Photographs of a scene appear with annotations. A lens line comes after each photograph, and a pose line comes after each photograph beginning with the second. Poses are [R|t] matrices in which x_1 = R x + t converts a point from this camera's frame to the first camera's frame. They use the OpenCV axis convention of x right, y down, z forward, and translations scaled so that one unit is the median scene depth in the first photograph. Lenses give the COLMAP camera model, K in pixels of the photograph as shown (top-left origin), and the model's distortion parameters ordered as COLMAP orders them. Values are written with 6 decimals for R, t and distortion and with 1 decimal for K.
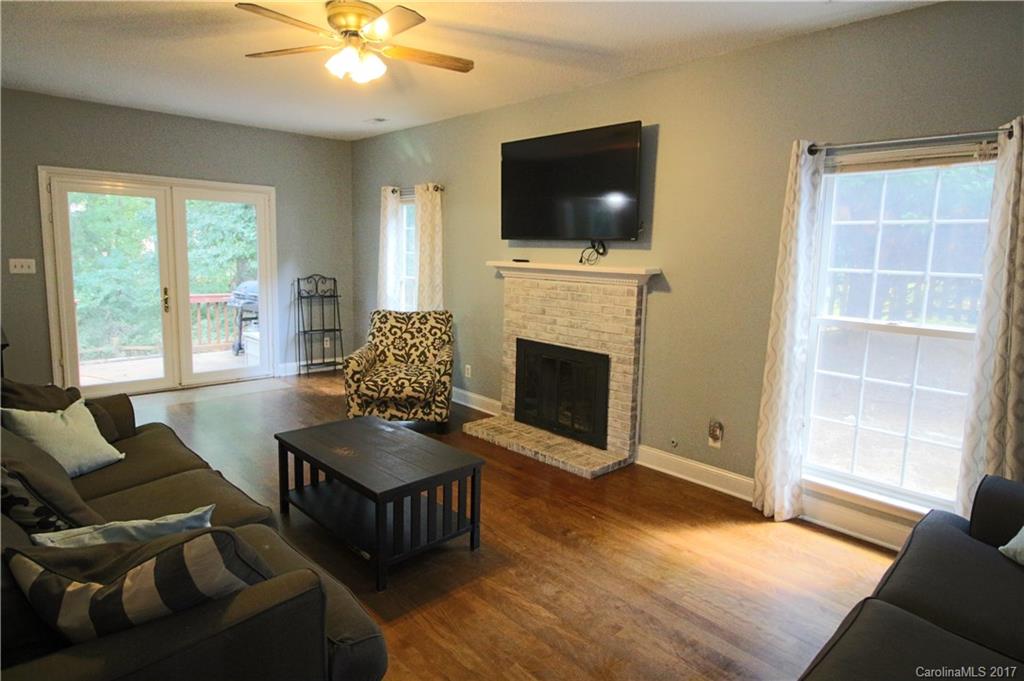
lens RADIAL K [[585.8, 0, 515.5], [0, 585.8, 325.0], [0, 0, 1]] dist [0.000956, 0.000078]
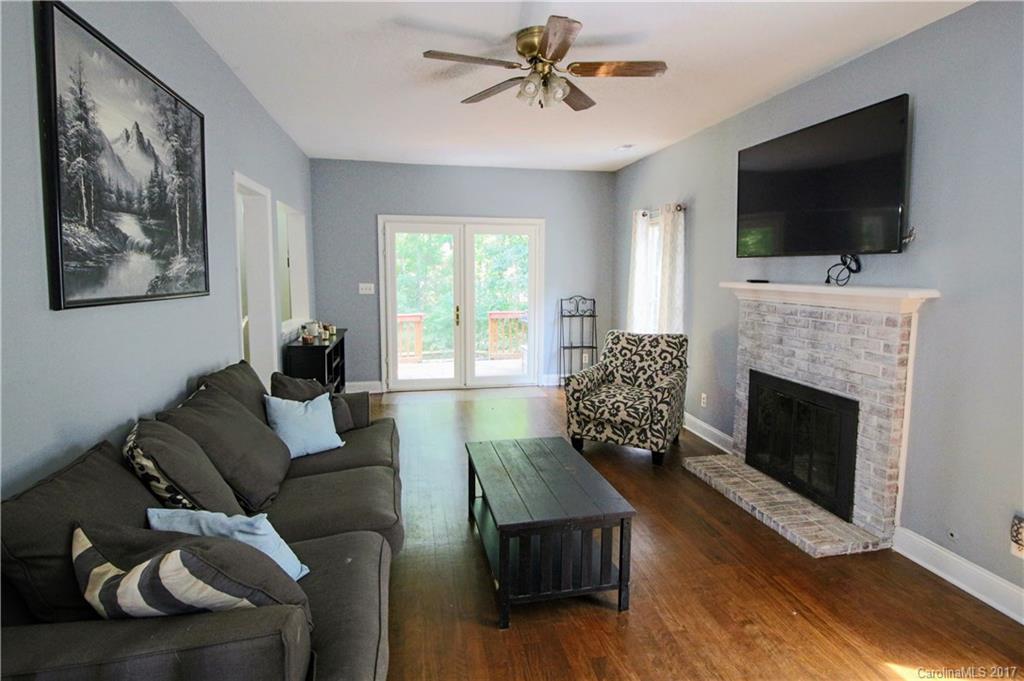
lens RADIAL K [[529.0, 0, 523.4], [0, 529.0, 323.8], [0, 0, 1]] dist [0.003635, -0.013776]
pose [[0.850235, 0.033149, -0.525359, 0.132524], [-0.050207, 0.998572, -0.018248, -0.014886], [0.524004, 0.041892, 0.850685, 0.151151]]
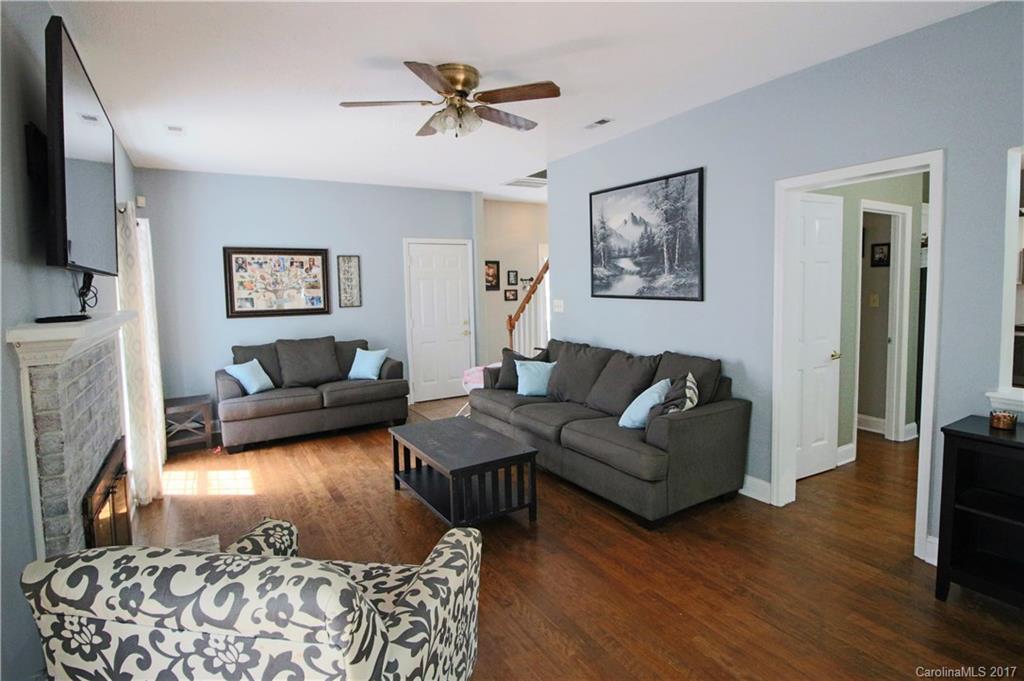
lens RADIAL K [[529.0, 0, 523.4], [0, 529.0, 323.8], [0, 0, 1]] dist [0.003635, -0.013776]
pose [[-0.977380, -0.019169, 0.210621, -0.406181], [0.024403, 0.979011, 0.202341, -0.180382], [-0.210079, 0.202904, -0.956398, 1.339040]]
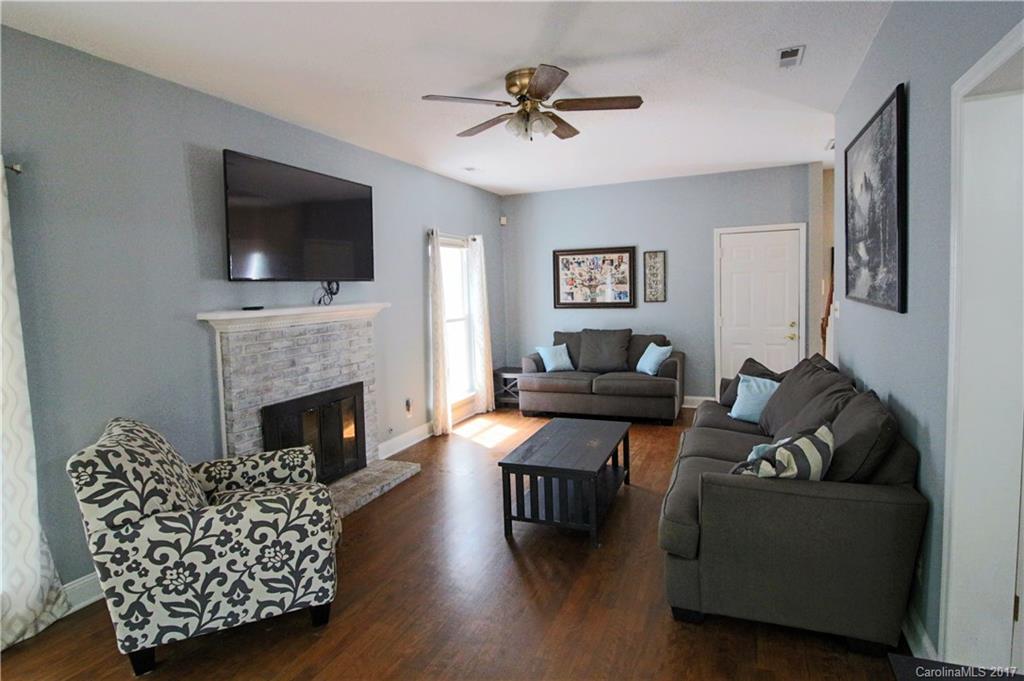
lens RADIAL K [[529.0, 0, 523.4], [0, 529.0, 323.8], [0, 0, 1]] dist [0.003635, -0.013776]
pose [[-0.405853, -0.077501, 0.910647, -0.805987], [0.134211, 0.980542, 0.143264, -0.147013], [-0.904030, 0.180363, -0.387554, 0.985379]]
